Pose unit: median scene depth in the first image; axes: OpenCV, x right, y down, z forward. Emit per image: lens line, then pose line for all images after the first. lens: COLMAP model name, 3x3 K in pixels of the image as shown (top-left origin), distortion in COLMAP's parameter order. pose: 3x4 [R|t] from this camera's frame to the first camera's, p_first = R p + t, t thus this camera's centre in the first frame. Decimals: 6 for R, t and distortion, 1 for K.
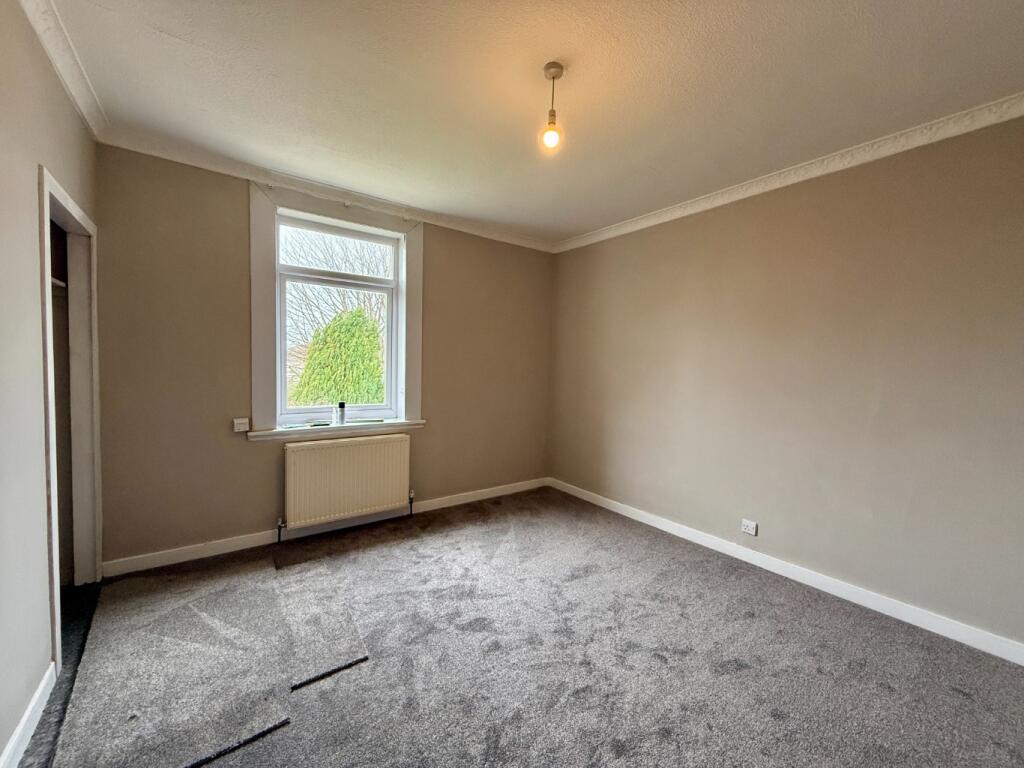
lens RADIAL K [[406.7, 0, 517.0], [0, 406.7, 379.8], [0, 0, 1]] dist [0.001176, 0.000045]
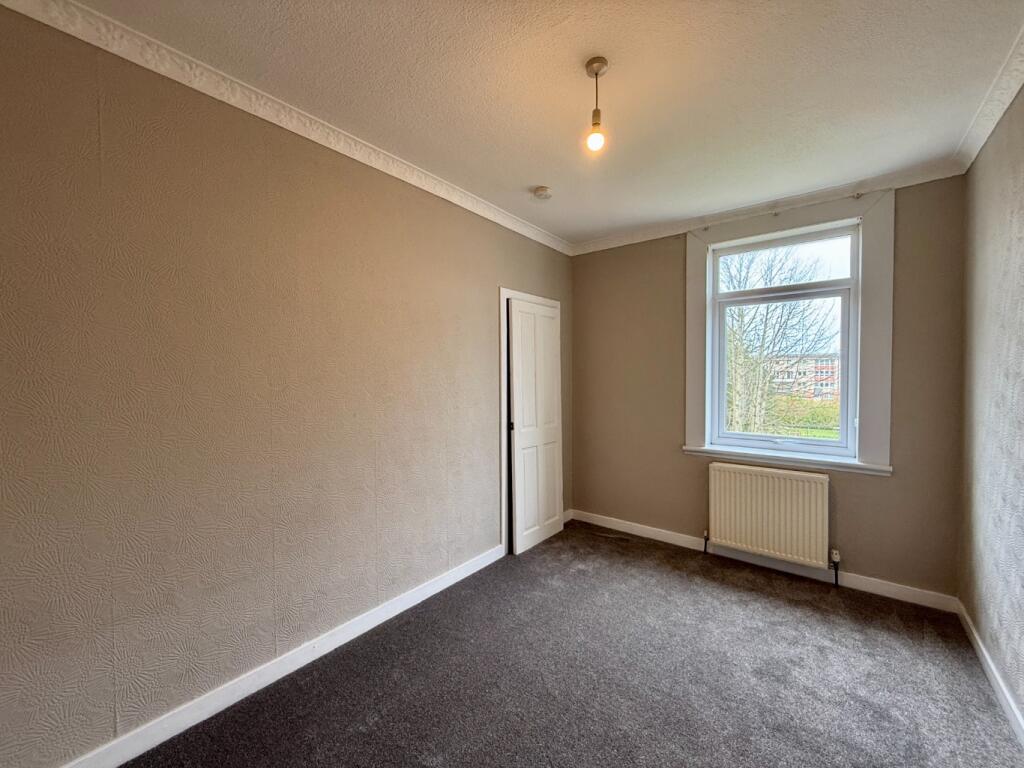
lens RADIAL K [[405.4, 0, 517.7], [0, 405.4, 380.3], [0, 0, 1]] dist [-0.011145, 0.000015]
pose [[0.258598, -0.018749, -0.965803, 0.312654], [-0.032279, 0.999086, -0.028038, -0.009218], [0.965446, 0.038426, 0.257756, 0.216869]]
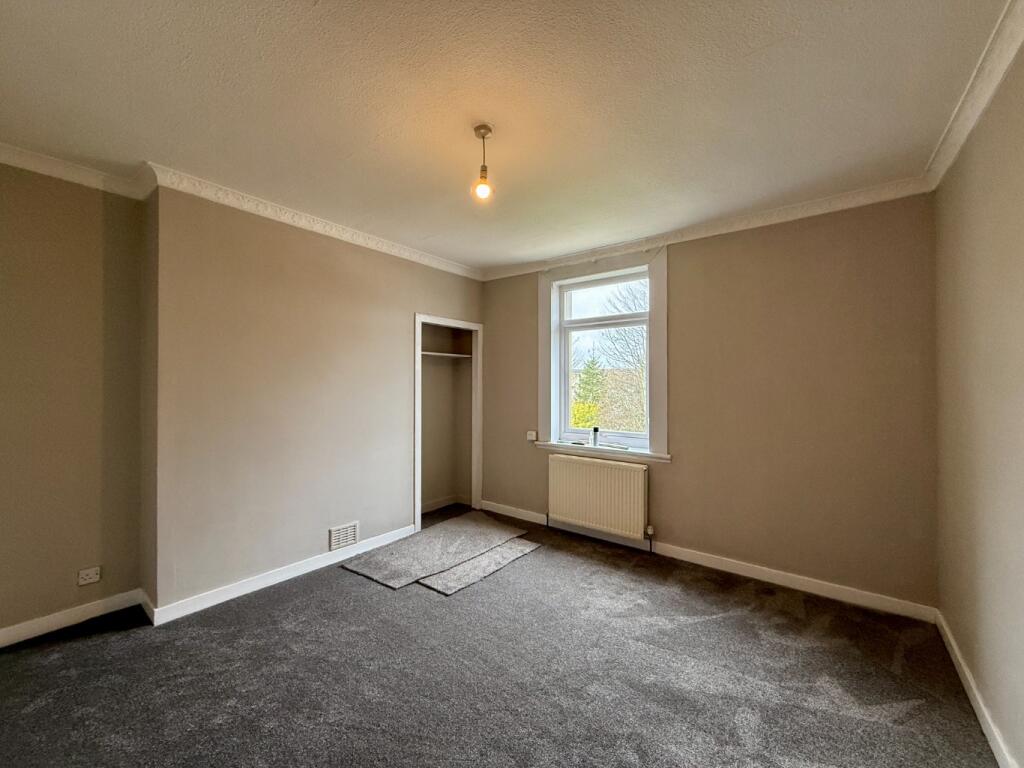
lens RADIAL K [[408.2, 0, 512.0], [0, 408.2, 384.0], [0, 0, 1]] dist [0.000074, -0.000064]
pose [[0.269723, -0.029009, -0.962501, 0.669601], [-0.037372, 0.998478, -0.040567, -0.012724], [0.962212, 0.046912, 0.268228, 0.474350]]
